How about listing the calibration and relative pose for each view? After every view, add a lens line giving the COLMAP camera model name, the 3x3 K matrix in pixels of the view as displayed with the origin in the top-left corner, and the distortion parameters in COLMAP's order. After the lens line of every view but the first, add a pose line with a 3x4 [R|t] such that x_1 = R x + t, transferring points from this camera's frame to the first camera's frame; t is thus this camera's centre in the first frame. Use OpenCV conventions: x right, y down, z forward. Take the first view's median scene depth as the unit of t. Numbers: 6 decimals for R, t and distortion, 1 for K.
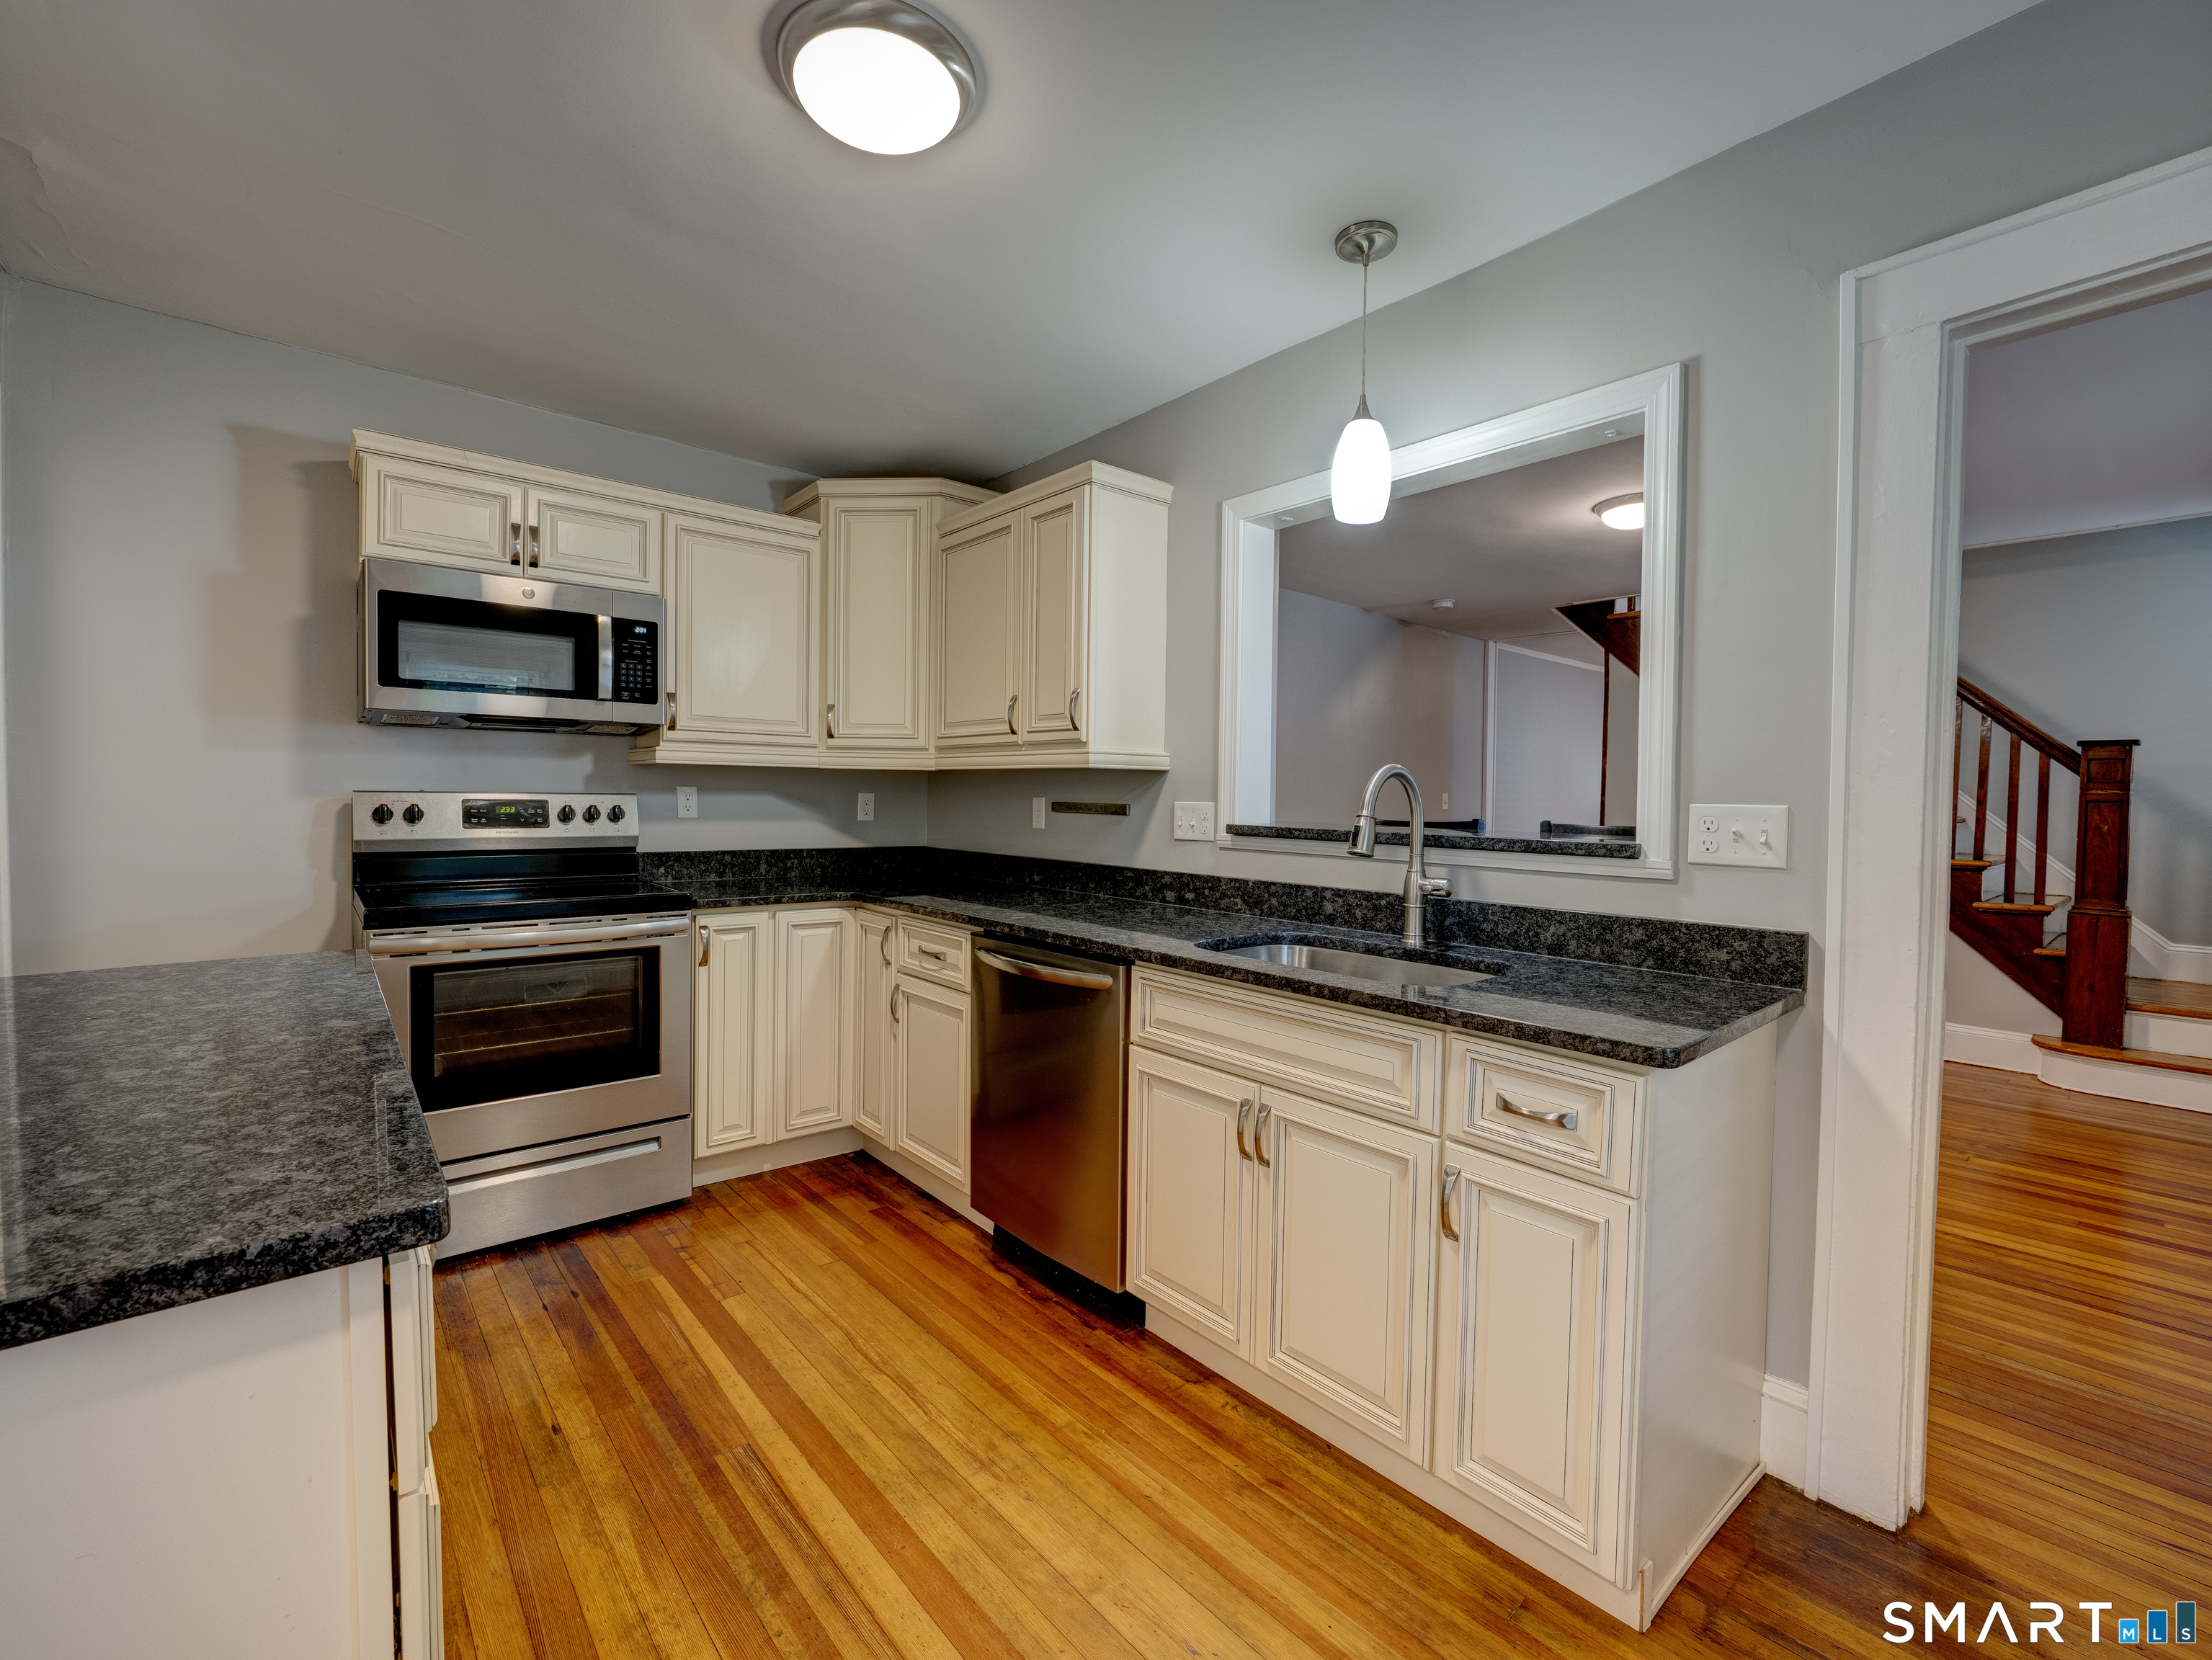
lens RADIAL K [[960.0, 0, 1101.2], [0, 960.0, 821.9], [0, 0, 1]] dist [-0.003556, 0.000560]
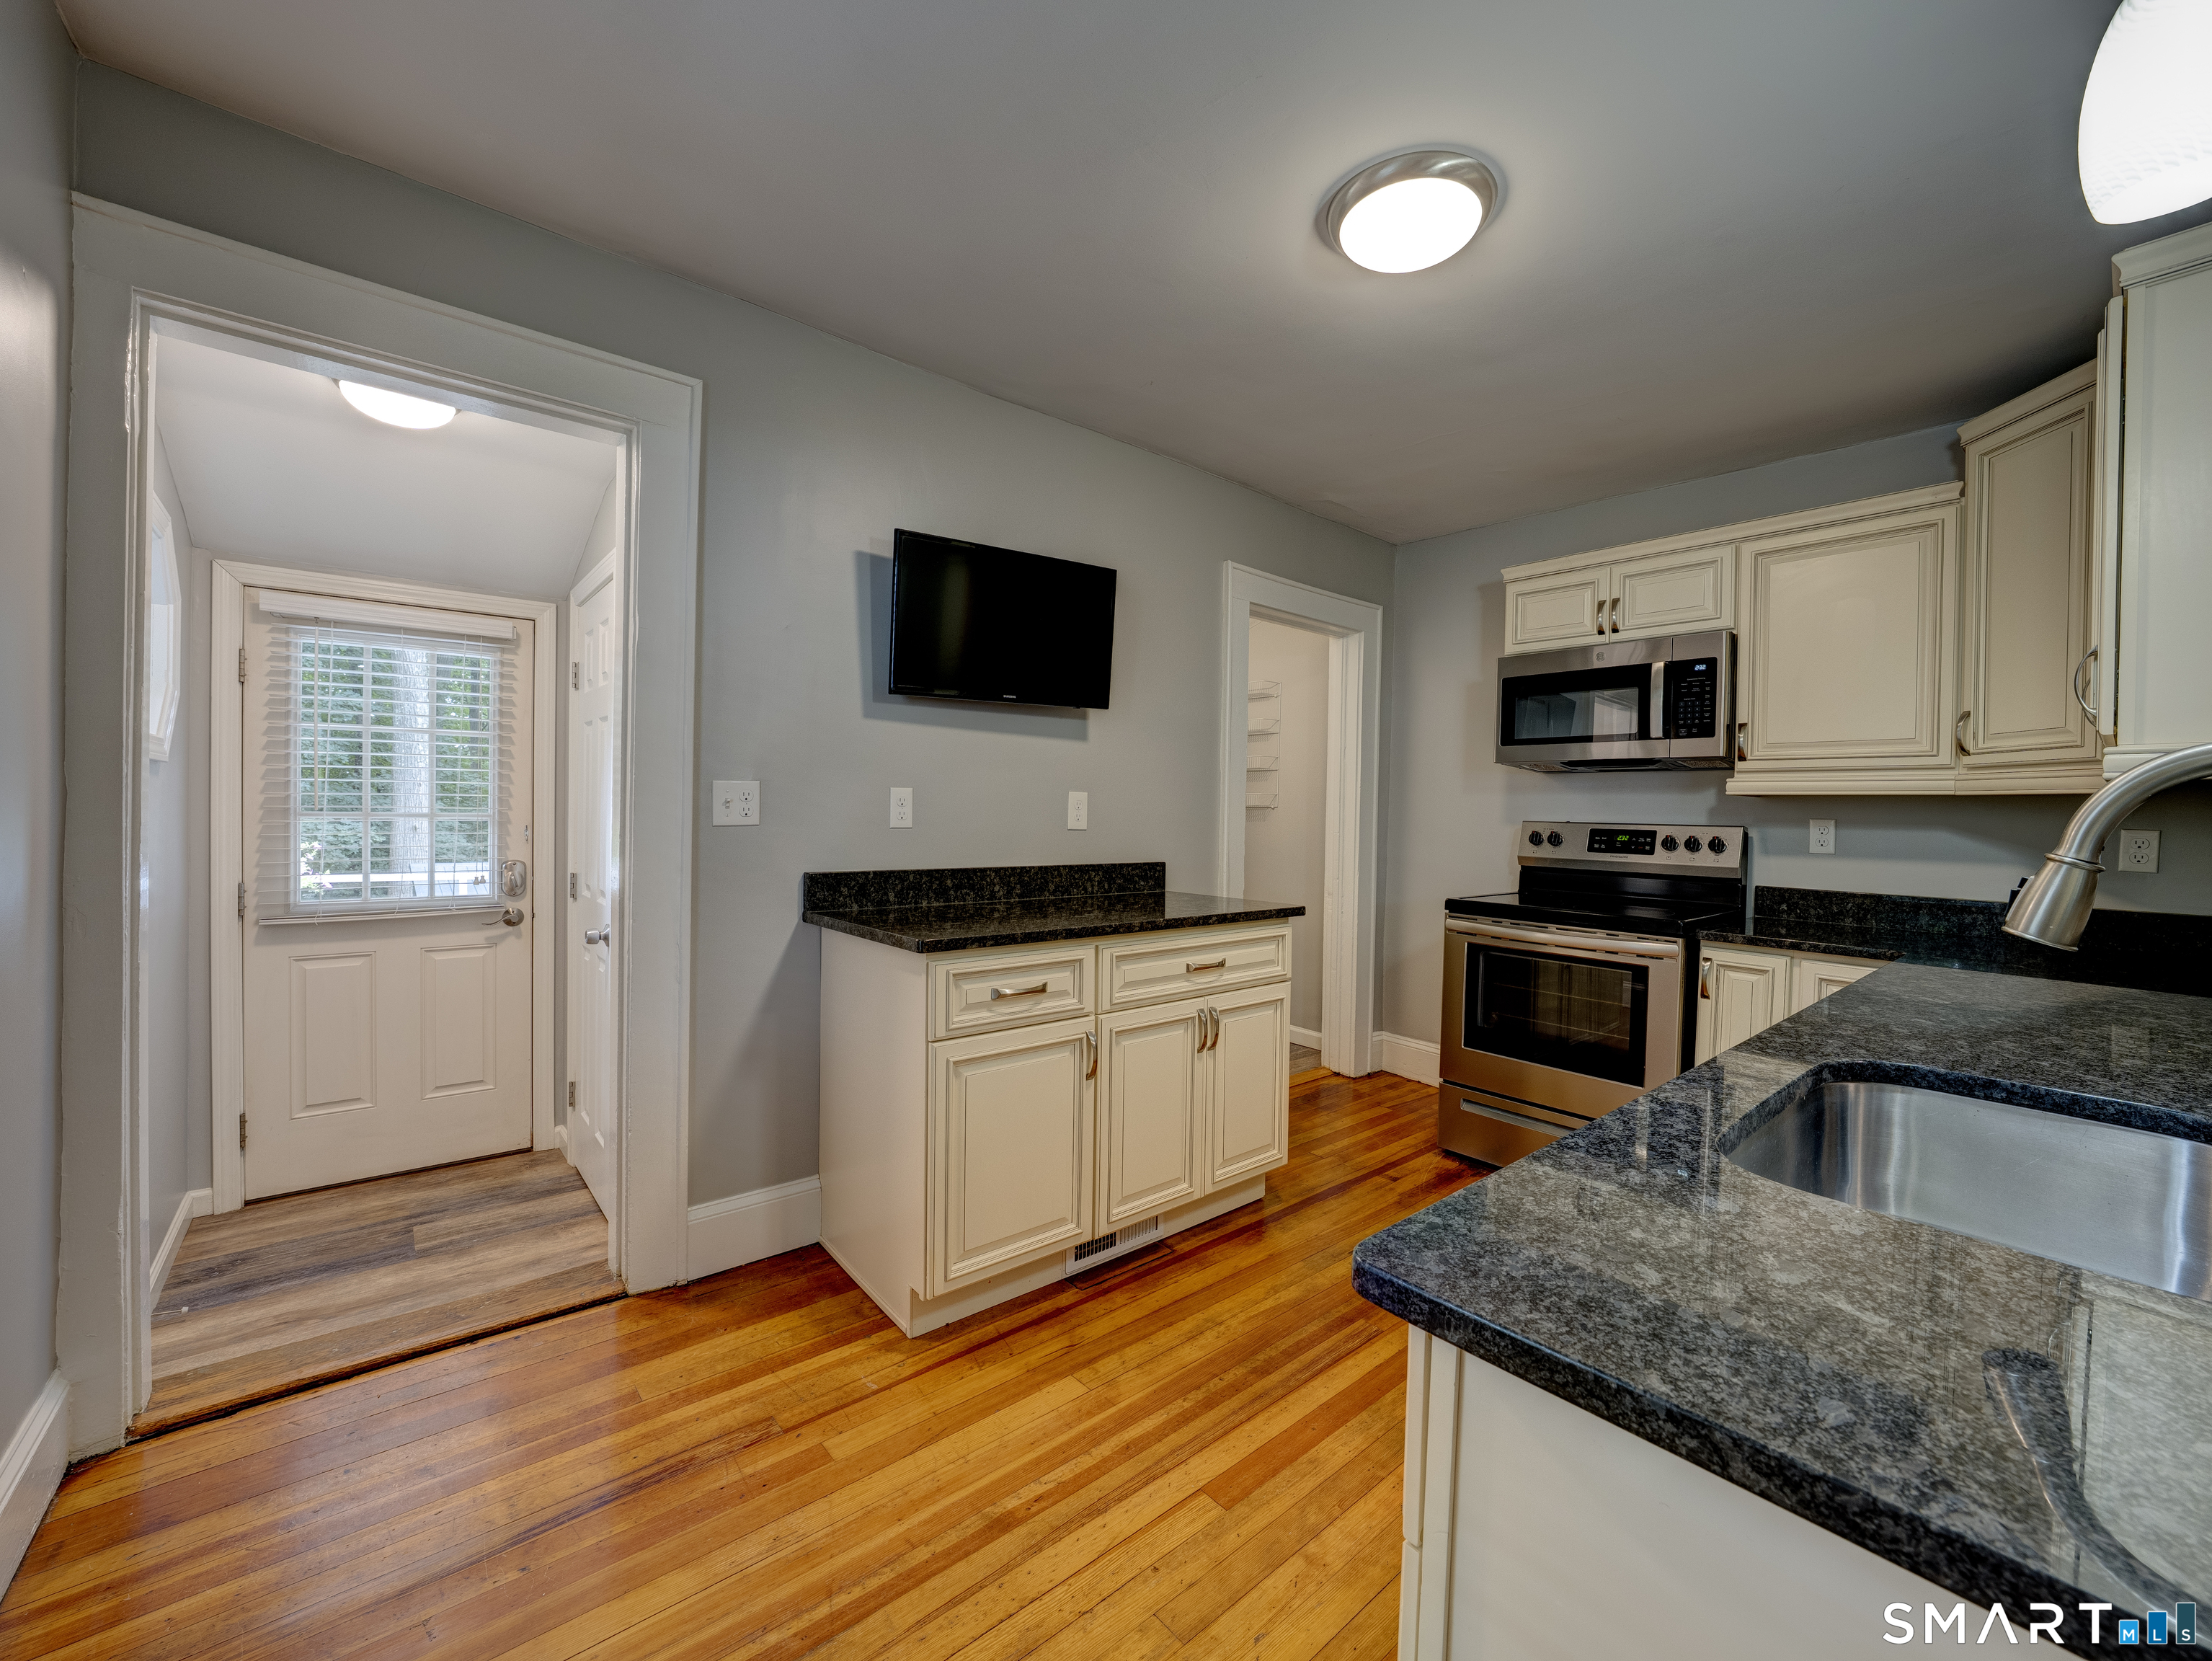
lens RADIAL K [[892.5, 0, 1106.8], [0, 892.5, 821.9], [0, 0, 1]] dist [-0.014421, -0.000236]
pose [[-0.008802, -0.000375, -0.999961, 0.484005], [-0.049139, 0.998792, 0.000057, -0.001002], [0.998753, 0.049137, -0.008810, 0.371252]]
